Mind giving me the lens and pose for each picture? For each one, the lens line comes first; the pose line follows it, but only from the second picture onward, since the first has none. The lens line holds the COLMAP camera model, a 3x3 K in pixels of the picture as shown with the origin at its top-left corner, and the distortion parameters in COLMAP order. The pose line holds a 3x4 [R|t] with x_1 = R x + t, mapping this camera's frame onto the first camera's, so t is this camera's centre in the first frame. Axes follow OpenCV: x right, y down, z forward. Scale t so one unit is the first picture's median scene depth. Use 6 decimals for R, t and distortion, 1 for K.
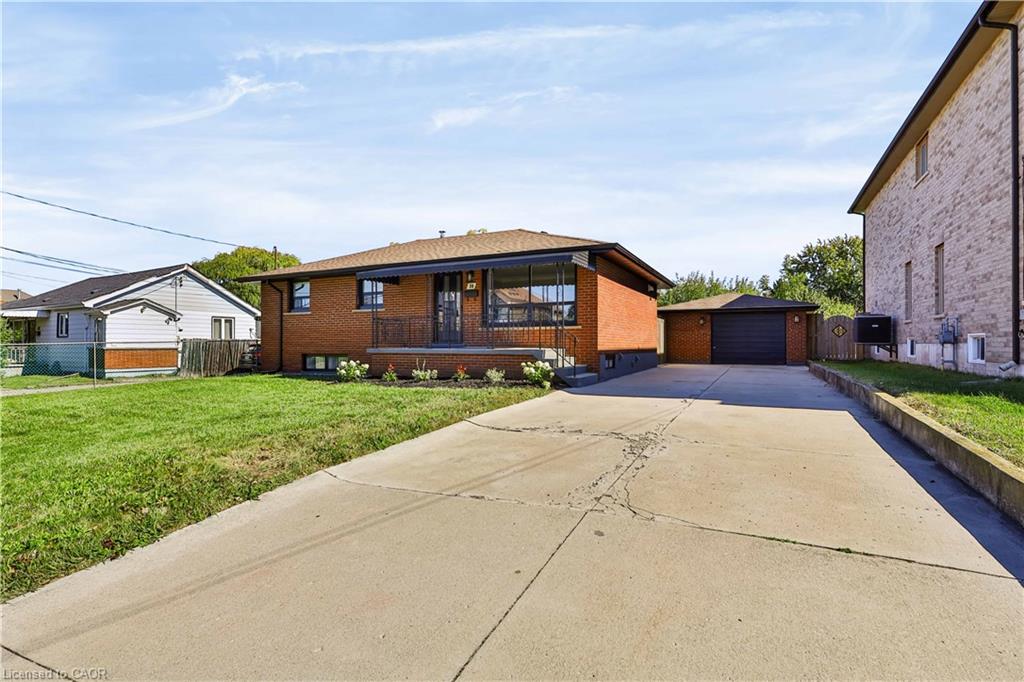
lens RADIAL K [[508.2, 0, 509.1], [0, 508.2, 339.7], [0, 0, 1]] dist [0.001324, 0.001045]
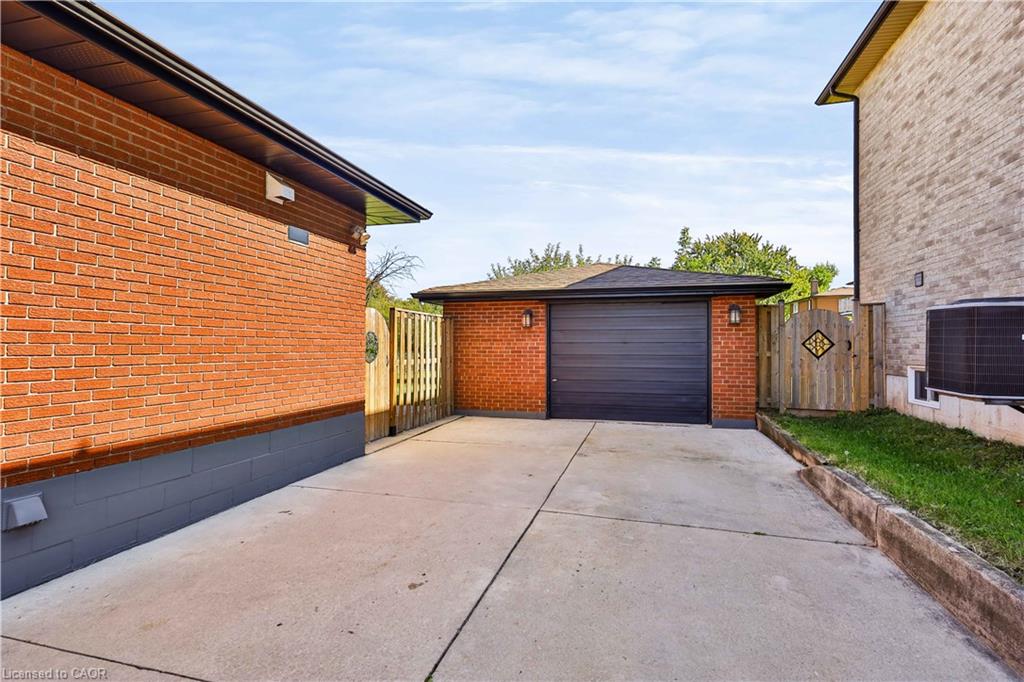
lens RADIAL K [[508.2, 0, 512.9], [0, 508.2, 343.2], [0, 0, 1]] dist [0.001324, 0.001045]
pose [[0.979722, 0.001426, 0.200356, 0.295806], [-0.002191, 0.999991, 0.003596, -0.018893], [-0.200349, -0.003963, 0.979717, 0.610254]]
